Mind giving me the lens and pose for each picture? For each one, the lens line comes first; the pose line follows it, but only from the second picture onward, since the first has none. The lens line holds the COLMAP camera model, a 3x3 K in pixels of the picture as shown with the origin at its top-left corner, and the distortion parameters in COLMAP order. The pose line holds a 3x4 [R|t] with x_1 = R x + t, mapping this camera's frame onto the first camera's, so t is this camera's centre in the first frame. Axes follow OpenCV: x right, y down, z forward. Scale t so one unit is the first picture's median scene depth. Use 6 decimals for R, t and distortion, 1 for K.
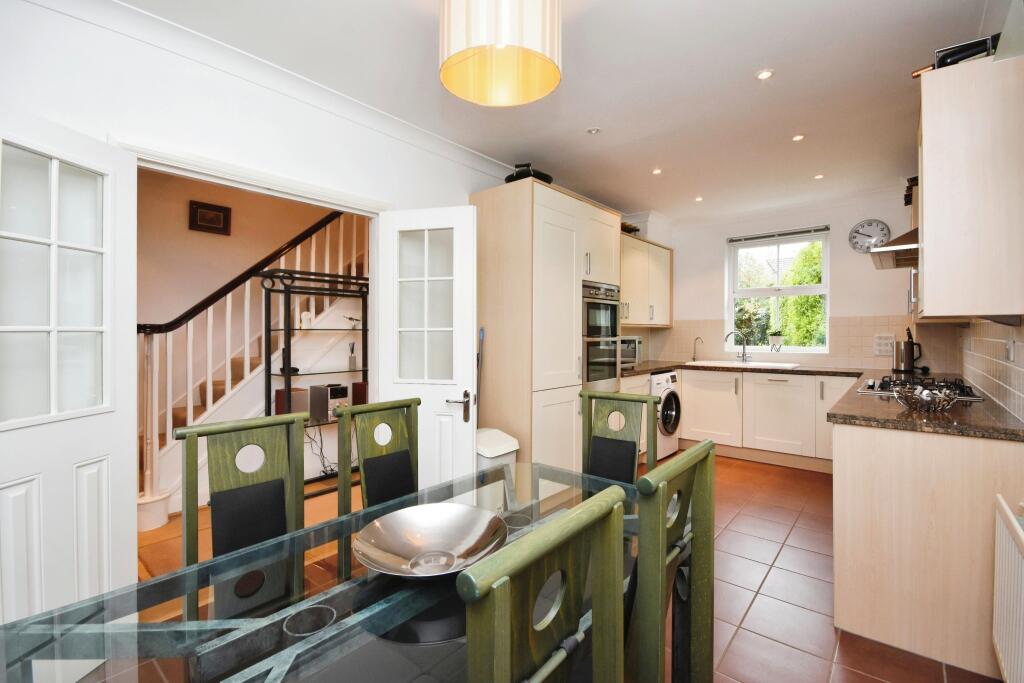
lens RADIAL K [[437.6, 0, 512.0], [0, 437.6, 341.5], [0, 0, 1]] dist [0.000628, 0.000087]
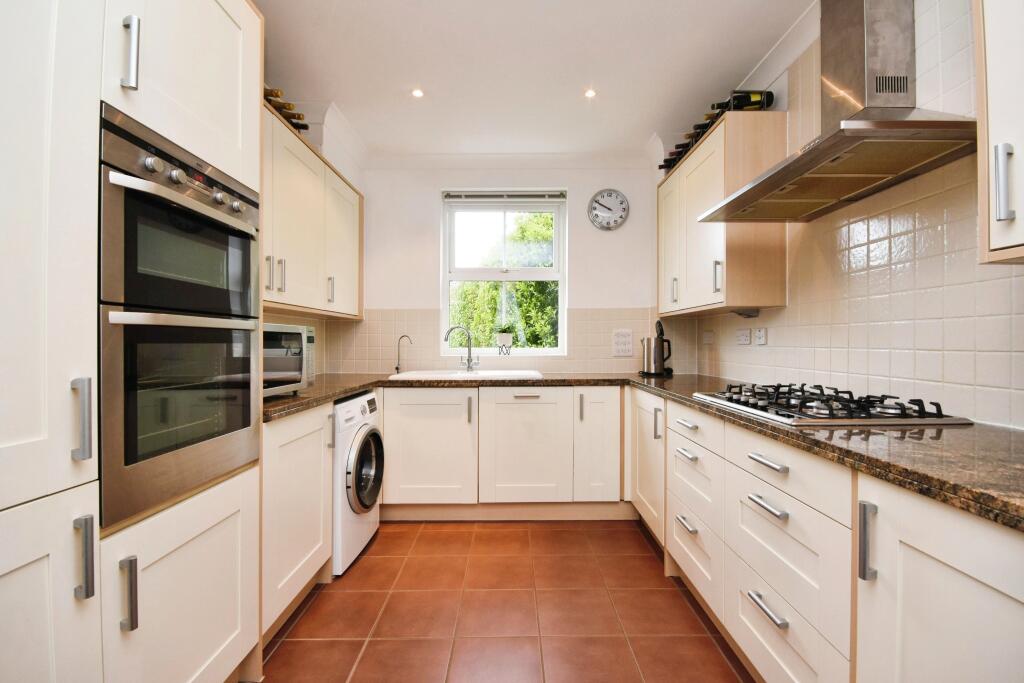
lens RADIAL K [[437.9, 0, 512.0], [0, 437.9, 341.5], [0, 0, 1]] dist [-0.002839, -0.000003]
pose [[0.744779, 0.003276, 0.667303, 0.133129], [0.011322, 0.999782, -0.017544, 0.015071], [-0.667215, 0.020622, 0.744580, 0.483969]]
